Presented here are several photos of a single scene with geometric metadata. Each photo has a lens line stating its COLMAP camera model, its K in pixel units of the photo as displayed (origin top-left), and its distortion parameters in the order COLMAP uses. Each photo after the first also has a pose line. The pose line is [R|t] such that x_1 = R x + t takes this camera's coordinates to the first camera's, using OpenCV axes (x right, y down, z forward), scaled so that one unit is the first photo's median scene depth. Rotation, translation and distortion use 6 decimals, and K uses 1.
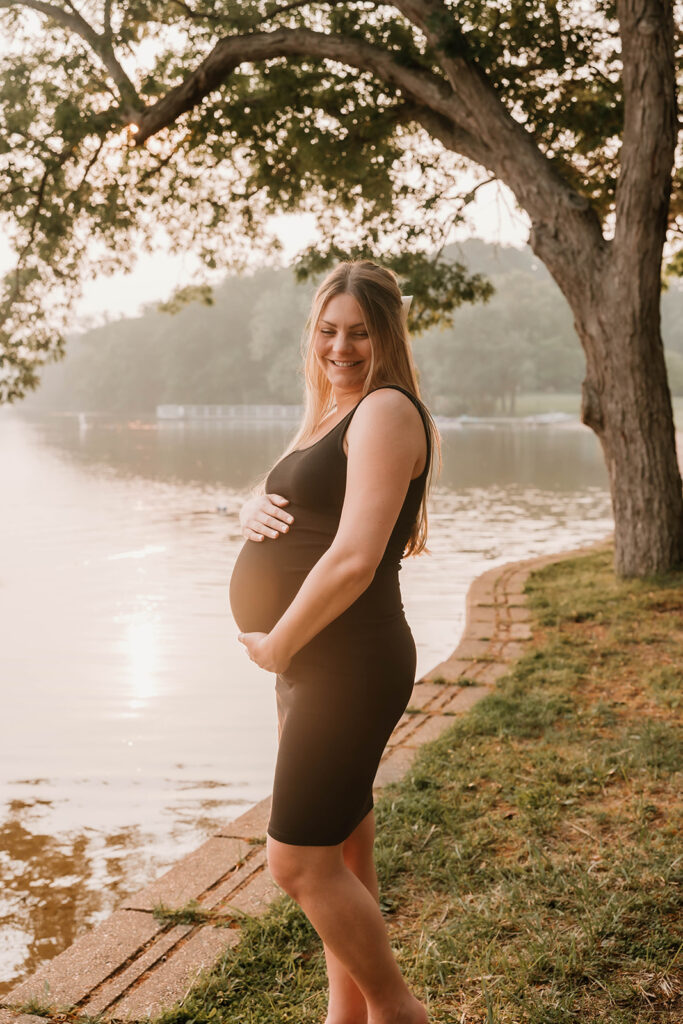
lens RADIAL K [[1352.8, 0, 340.2], [0, 1352.8, 491.7], [0, 0, 1]] dist [0.018987, 0.015658]
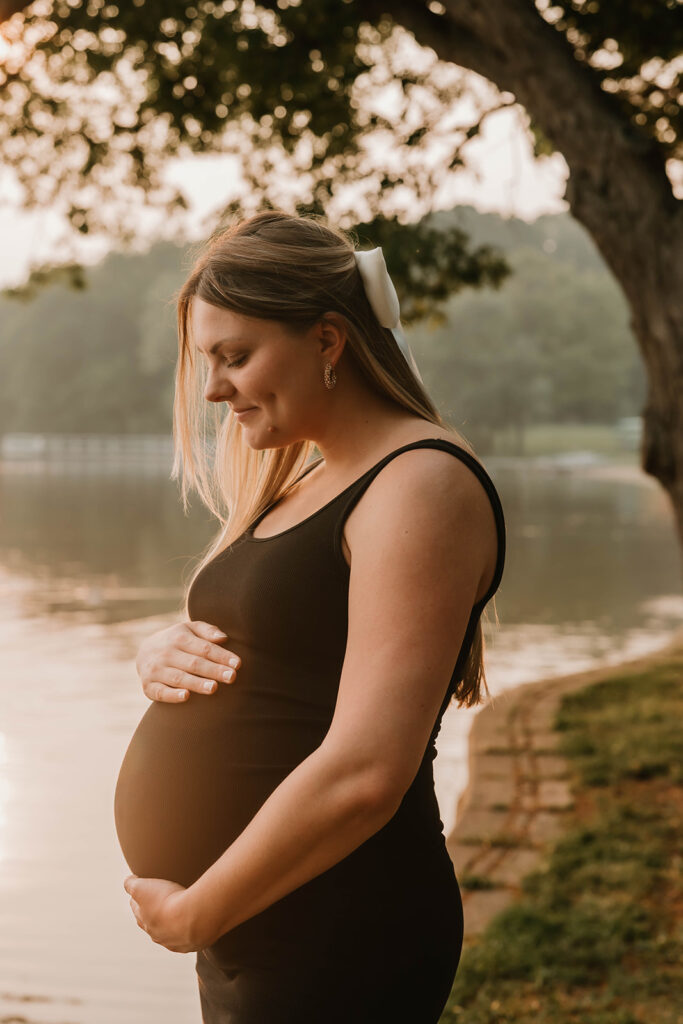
lens RADIAL K [[1352.8, 0, 340.2], [0, 1352.8, 491.7], [0, 0, 1]] dist [0.018987, 0.015658]
pose [[0.997409, 0.009595, 0.071290, -0.015443], [-0.008069, 0.999733, -0.021670, -0.025143], [-0.071479, 0.021038, 0.997220, 0.343272]]
